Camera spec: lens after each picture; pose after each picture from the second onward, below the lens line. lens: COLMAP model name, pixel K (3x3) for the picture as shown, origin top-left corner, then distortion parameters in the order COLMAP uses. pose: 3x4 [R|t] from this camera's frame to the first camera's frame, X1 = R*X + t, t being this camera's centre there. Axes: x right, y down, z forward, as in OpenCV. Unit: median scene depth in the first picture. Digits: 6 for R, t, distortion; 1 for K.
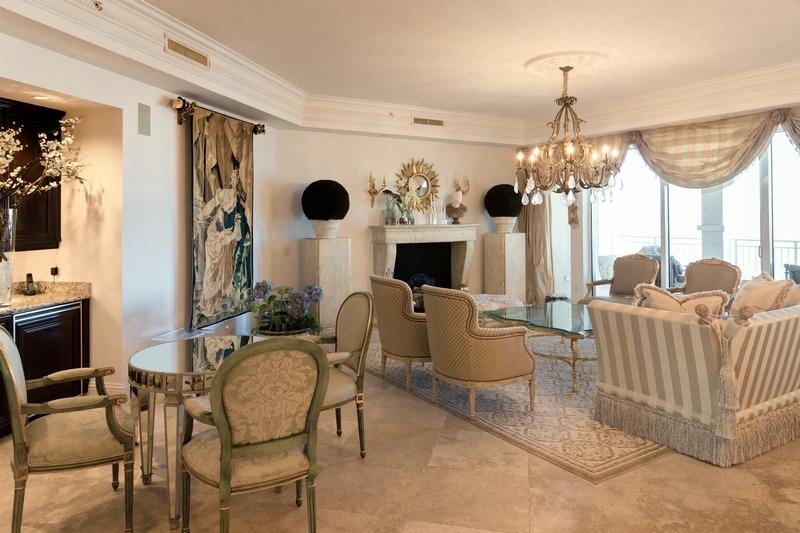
lens RADIAL K [[543.3, 0, 404.5], [0, 543.3, 226.7], [0, 0, 1]] dist [0.006825, -0.001795]
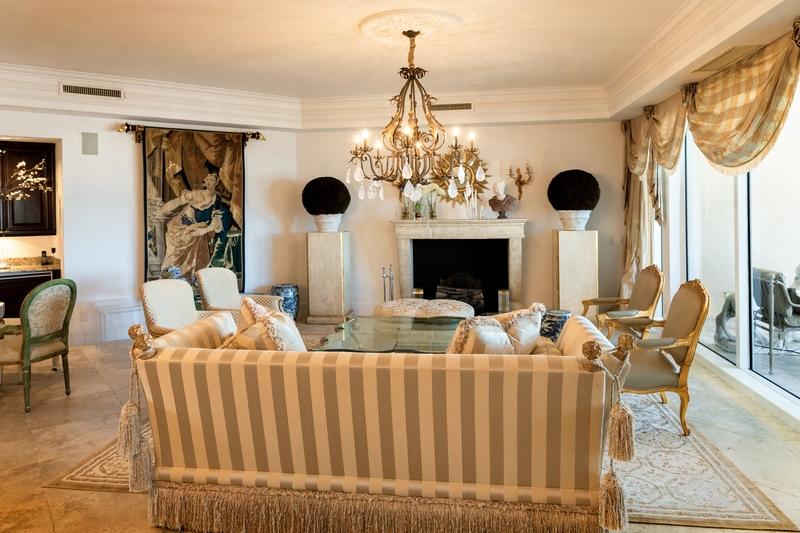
lens RADIAL K [[543.3, 0, 404.5], [0, 543.3, 226.7], [0, 0, 1]] dist [0.006825, -0.001795]
pose [[0.770321, 0.016065, -0.637453, 0.788611], [-0.004463, 0.999794, 0.019803, -0.012858], [0.637640, -0.012410, 0.770234, 0.338887]]
